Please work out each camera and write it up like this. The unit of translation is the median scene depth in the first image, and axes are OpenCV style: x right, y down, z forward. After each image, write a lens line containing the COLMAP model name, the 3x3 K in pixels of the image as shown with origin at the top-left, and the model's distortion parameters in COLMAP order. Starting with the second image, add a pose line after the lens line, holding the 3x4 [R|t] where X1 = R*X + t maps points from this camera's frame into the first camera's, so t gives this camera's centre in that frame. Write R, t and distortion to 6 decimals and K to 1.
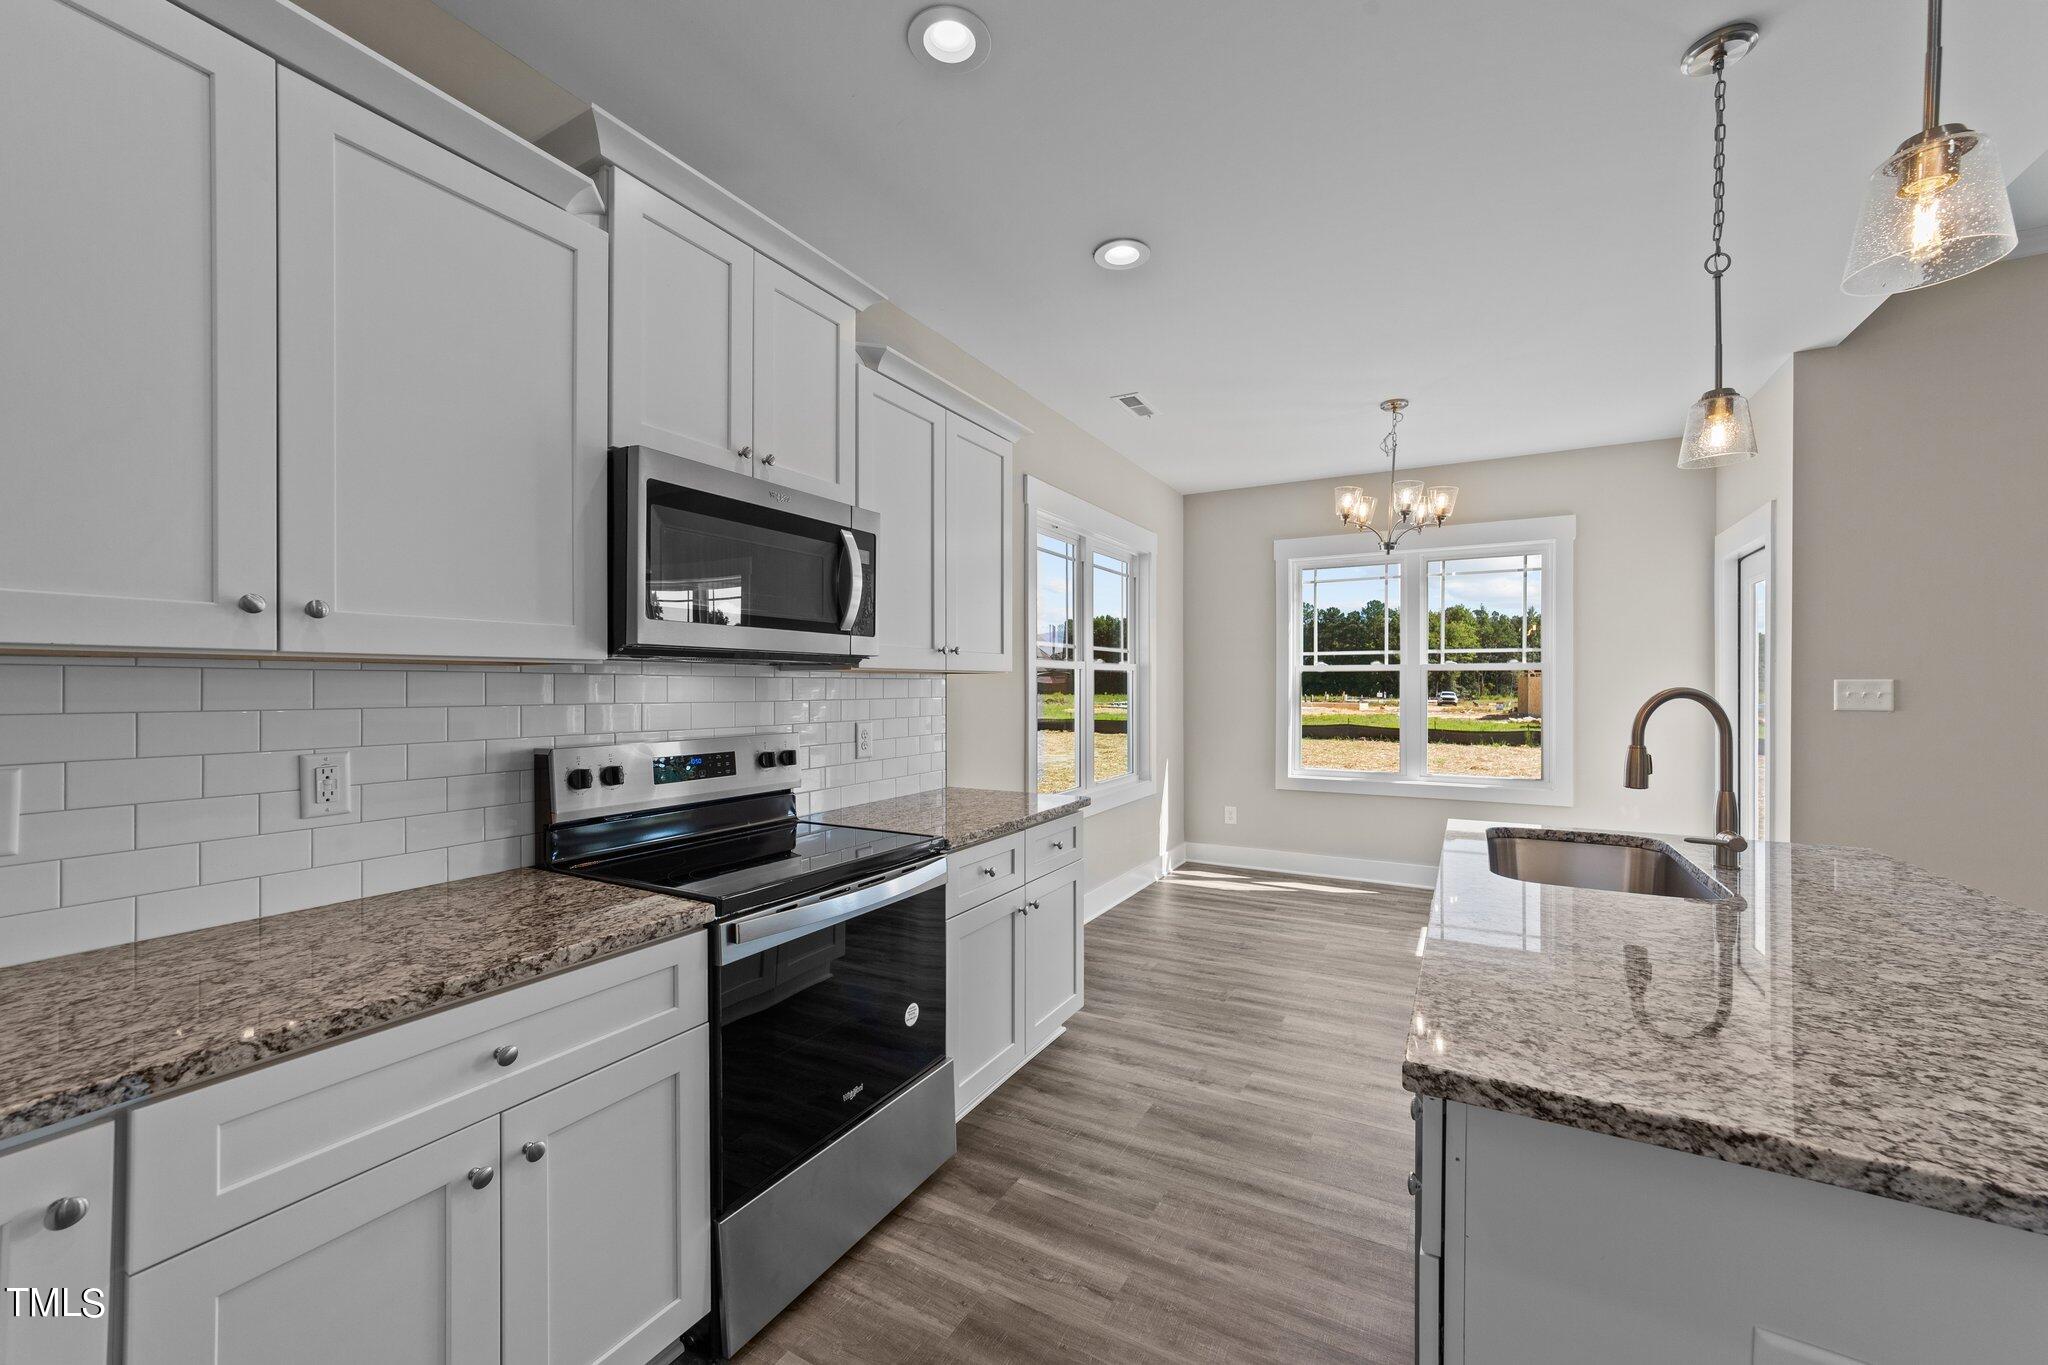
lens RADIAL K [[794.7, 0, 1033.5], [0, 794.7, 690.9], [0, 0, 1]] dist [-0.018757, 0.008933]
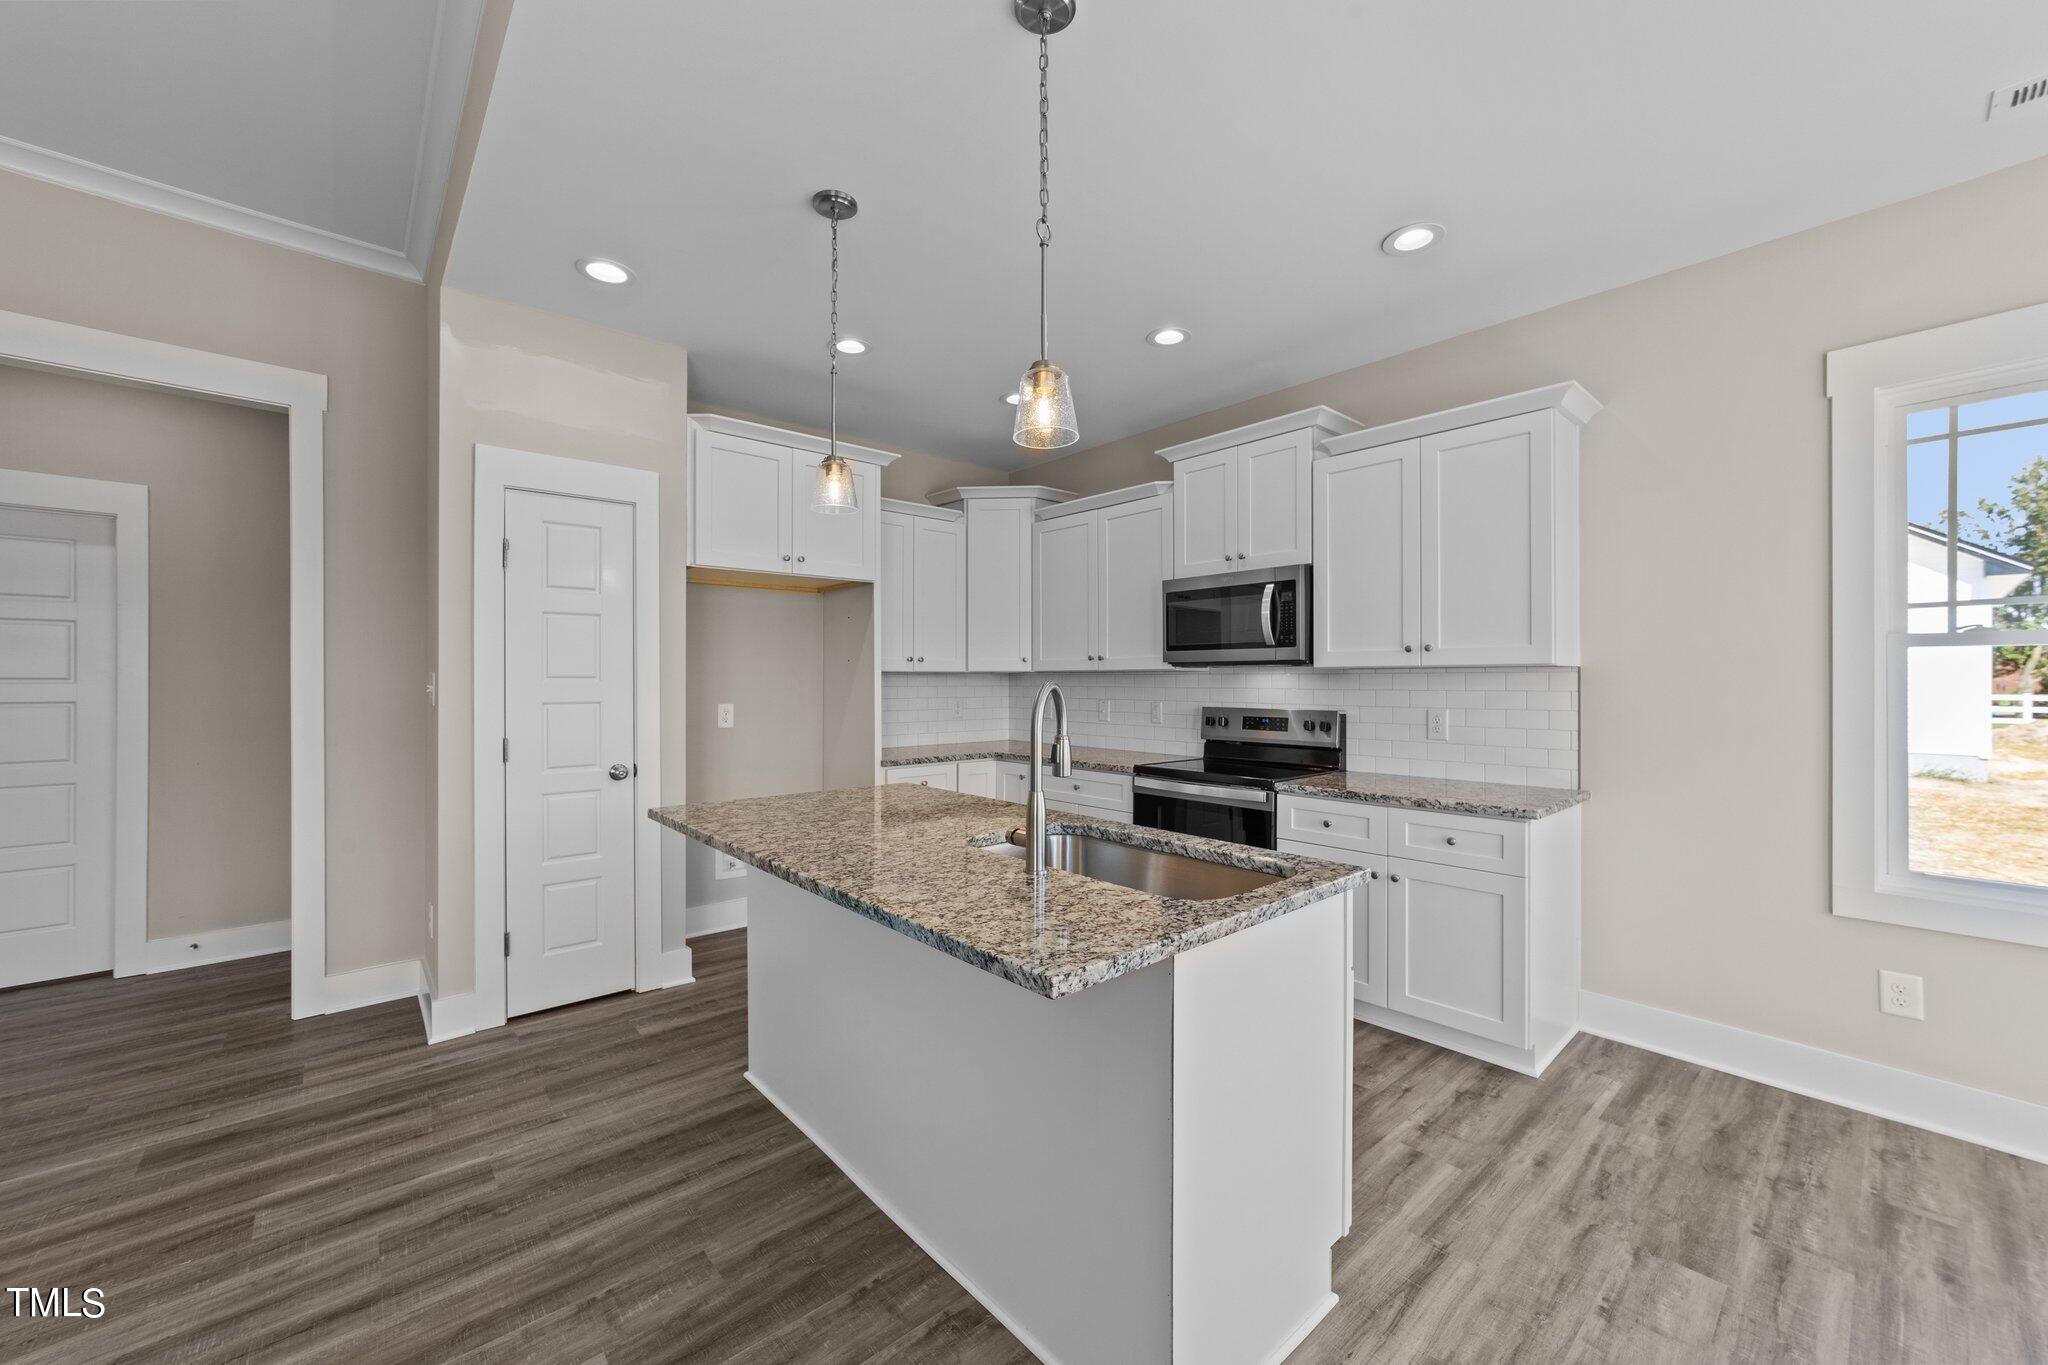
lens RADIAL K [[784.5, 0, 1029.4], [0, 784.5, 684.0], [0, 0, 1]] dist [-0.017571, 0.009034]
pose [[-0.331047, 0.004920, -0.943601, 1.386576], [-0.004775, 0.999965, 0.006889, -0.005581], [0.943602, 0.006786, -0.331012, 1.022999]]
